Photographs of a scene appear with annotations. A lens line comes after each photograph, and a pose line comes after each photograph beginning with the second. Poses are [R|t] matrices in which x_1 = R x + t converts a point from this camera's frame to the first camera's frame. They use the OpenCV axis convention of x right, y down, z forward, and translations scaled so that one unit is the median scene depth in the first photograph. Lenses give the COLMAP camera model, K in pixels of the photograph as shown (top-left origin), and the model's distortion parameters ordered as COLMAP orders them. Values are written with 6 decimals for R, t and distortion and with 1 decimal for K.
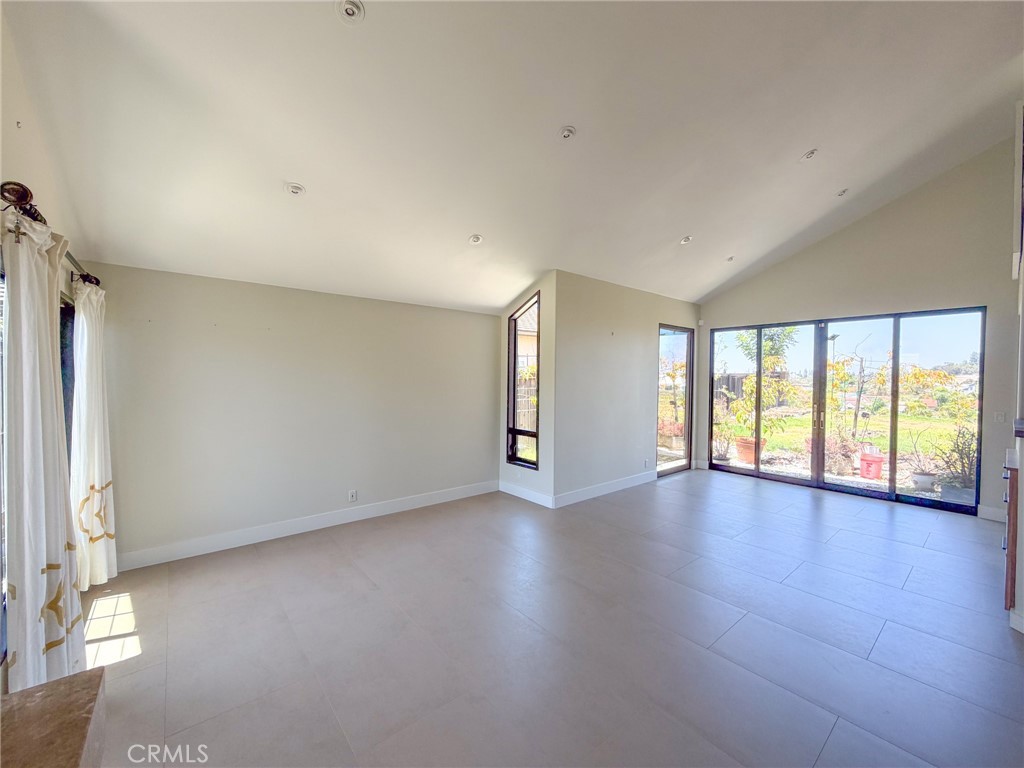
lens RADIAL K [[408.7, 0, 512.0], [0, 408.7, 384.0], [0, 0, 1]] dist [0.018900, 0.000104]
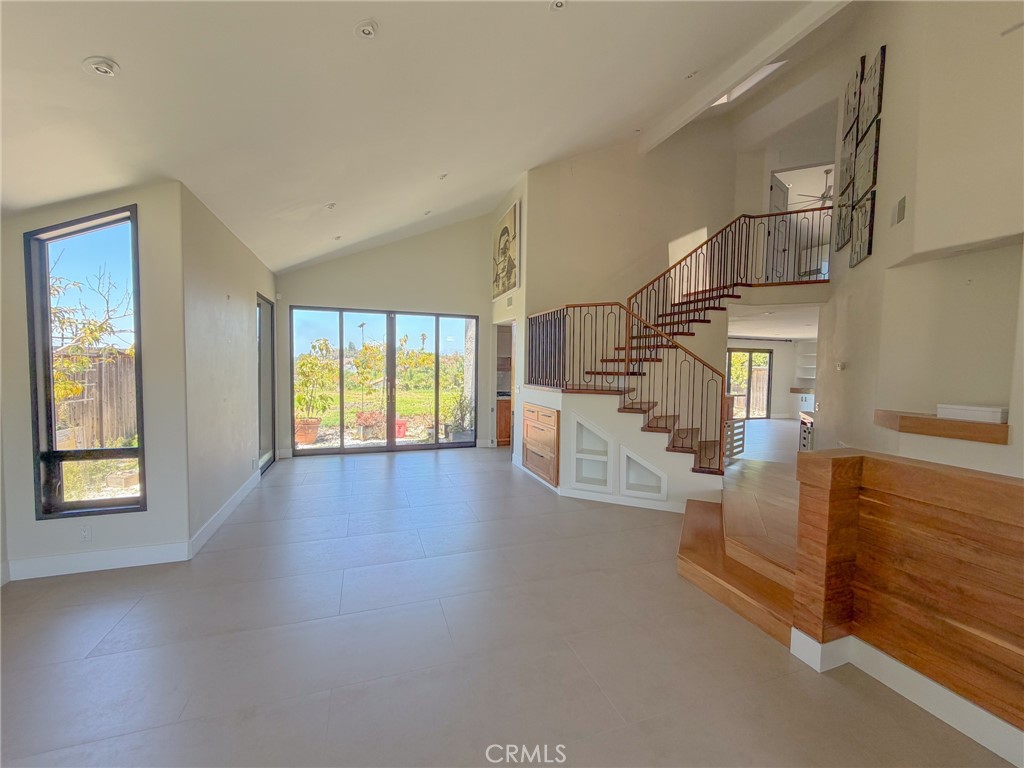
lens RADIAL K [[417.2, 0, 512.0], [0, 417.2, 384.0], [0, 0, 1]] dist [-0.015592, -0.000033]
pose [[0.349459, -0.045227, 0.935859, -0.274315], [0.002377, 0.998874, 0.047385, -0.001148], [-0.936949, -0.014334, 0.349173, 0.264804]]
